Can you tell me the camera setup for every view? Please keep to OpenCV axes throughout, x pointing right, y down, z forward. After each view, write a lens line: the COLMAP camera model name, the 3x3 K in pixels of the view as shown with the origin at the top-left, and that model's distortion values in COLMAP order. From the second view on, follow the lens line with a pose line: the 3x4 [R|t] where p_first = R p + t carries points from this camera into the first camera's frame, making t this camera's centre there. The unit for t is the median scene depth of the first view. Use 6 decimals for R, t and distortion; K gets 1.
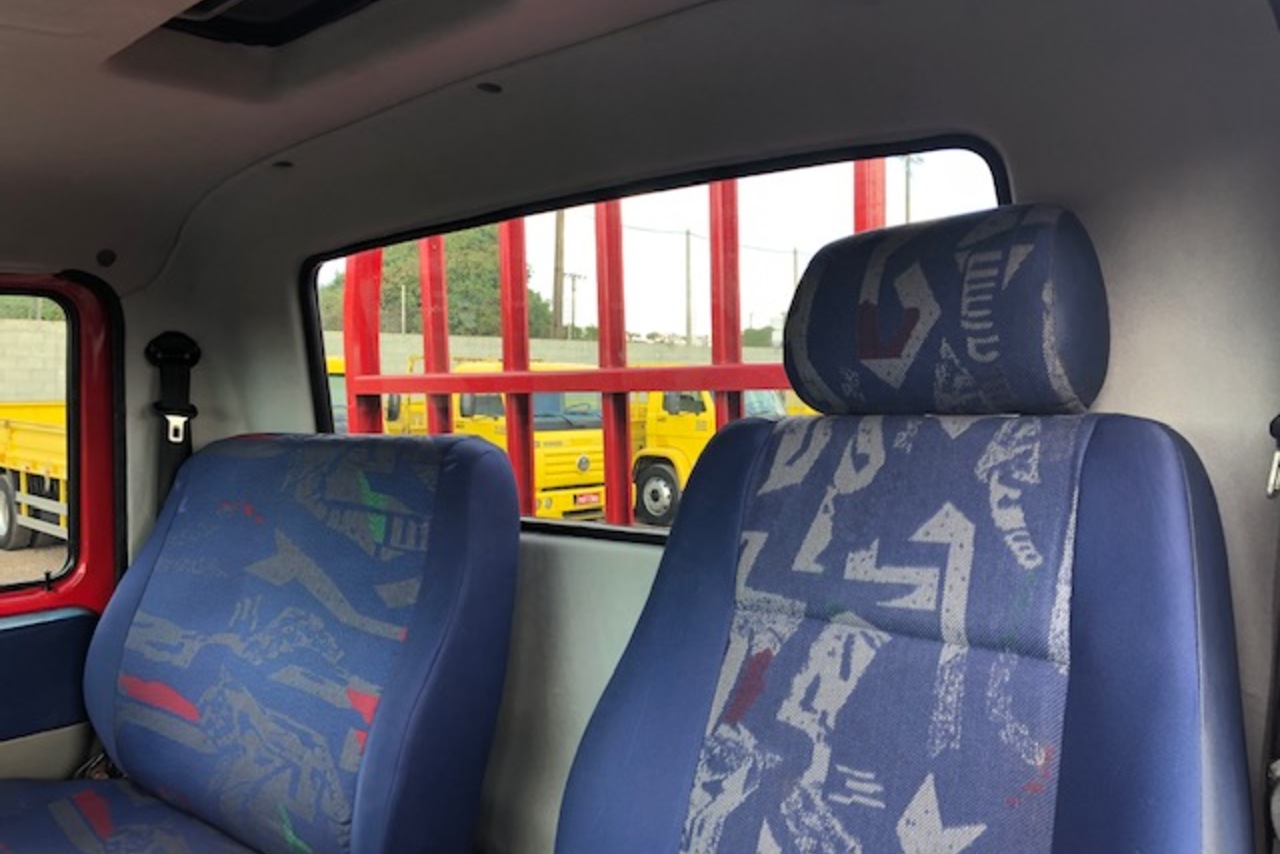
lens RADIAL K [[1053.1, 0, 640.0], [0, 1053.1, 427.0], [0, 0, 1]] dist [-0.006413, -0.003130]
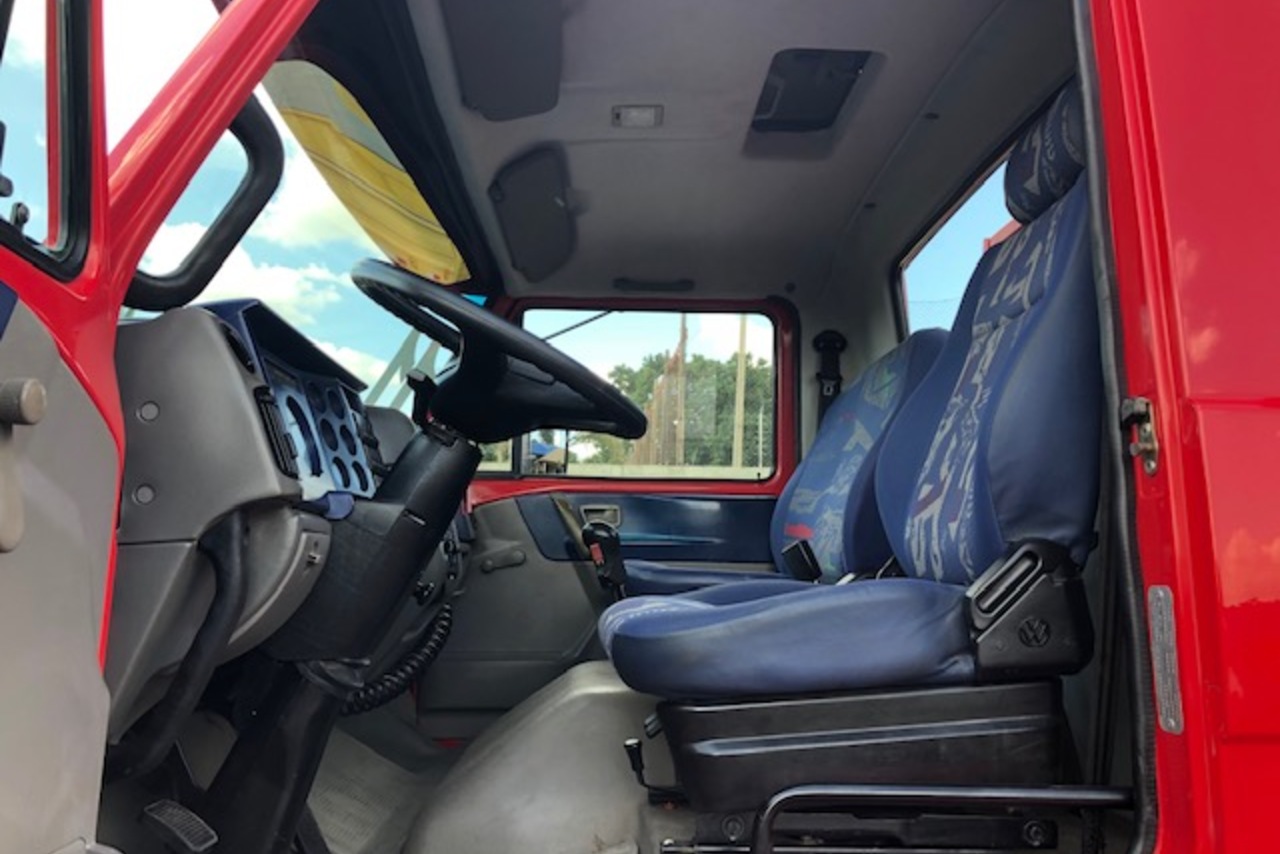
lens RADIAL K [[1053.1, 0, 640.0], [0, 1053.1, 427.0], [0, 0, 1]] dist [-0.006413, -0.003130]
pose [[0.694827, -0.082260, -0.714457, 0.519646], [-0.047660, 0.985986, -0.159874, 0.343279], [0.717596, 0.145135, 0.681169, -0.303194]]
